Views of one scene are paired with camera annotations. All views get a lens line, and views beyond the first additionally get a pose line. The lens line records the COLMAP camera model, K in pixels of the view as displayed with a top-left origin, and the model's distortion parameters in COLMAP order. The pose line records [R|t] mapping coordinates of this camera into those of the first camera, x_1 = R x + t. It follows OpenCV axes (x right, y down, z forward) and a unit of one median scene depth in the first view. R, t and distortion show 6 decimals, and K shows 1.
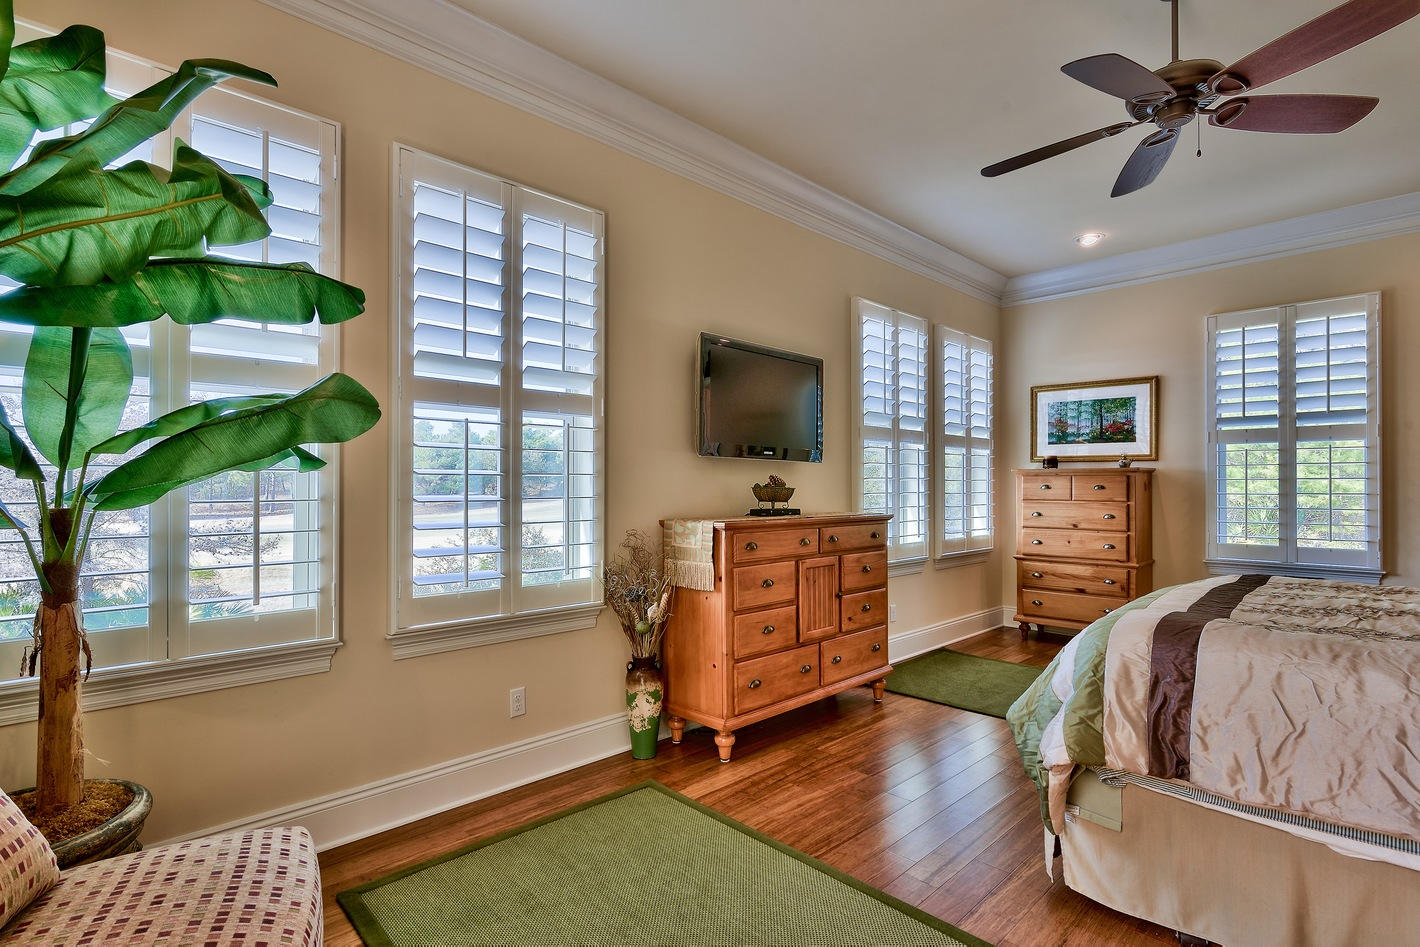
lens RADIAL K [[702.2, 0, 703.3], [0, 702.2, 482.3], [0, 0, 1]] dist [-0.009755, 0.001557]
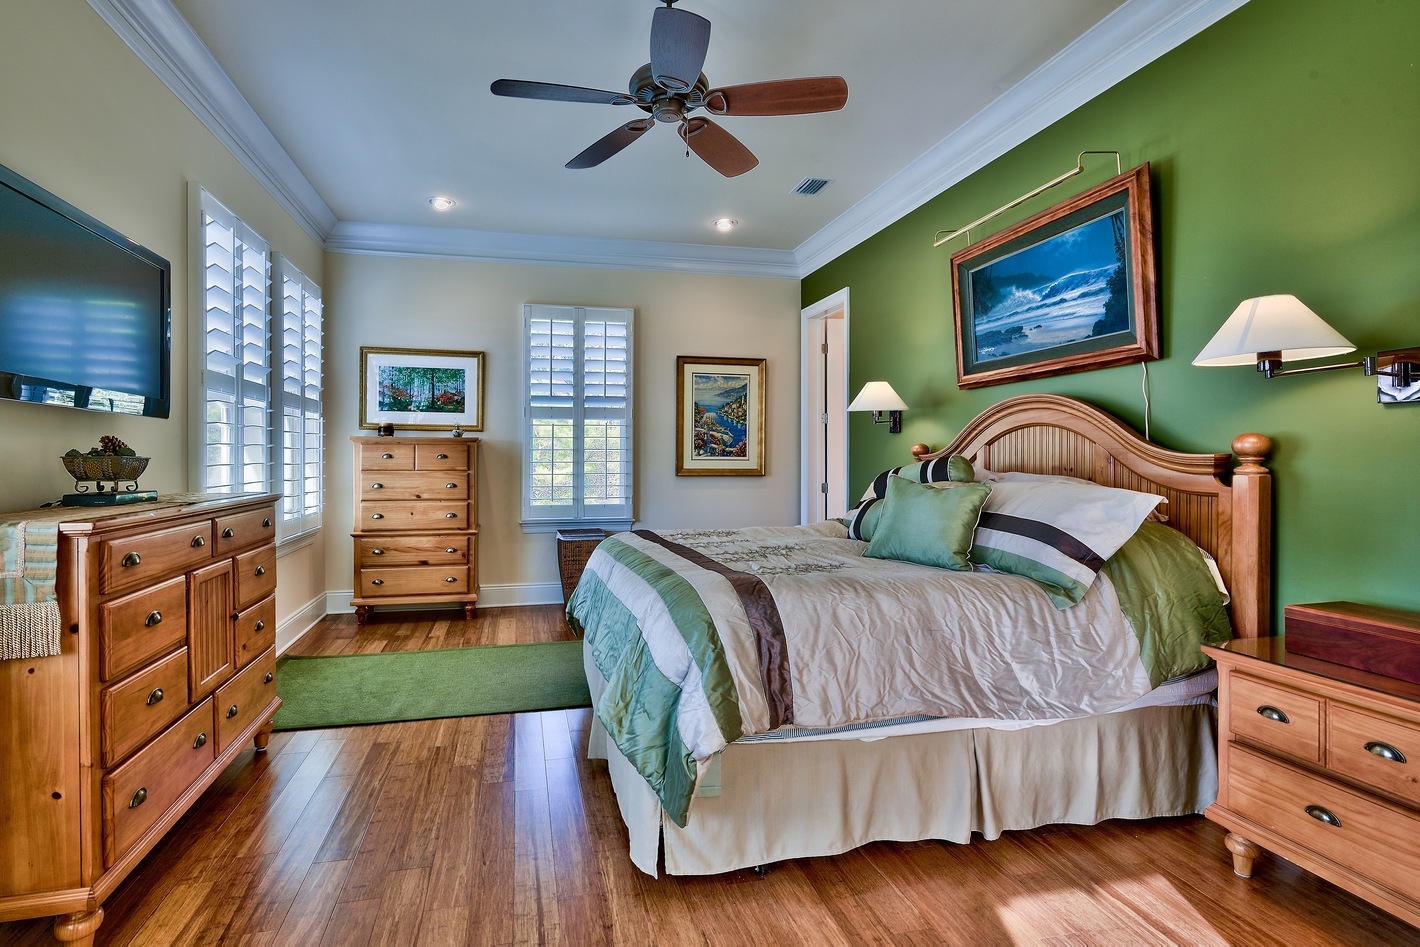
lens RADIAL K [[702.2, 0, 704.0], [0, 702.2, 459.8], [0, 0, 1]] dist [-0.009755, 0.001557]
pose [[0.514507, -0.004723, 0.857473, -0.100377], [-0.004717, 0.999954, 0.008338, 0.001657], [-0.857473, -0.008334, 0.514461, 0.175815]]
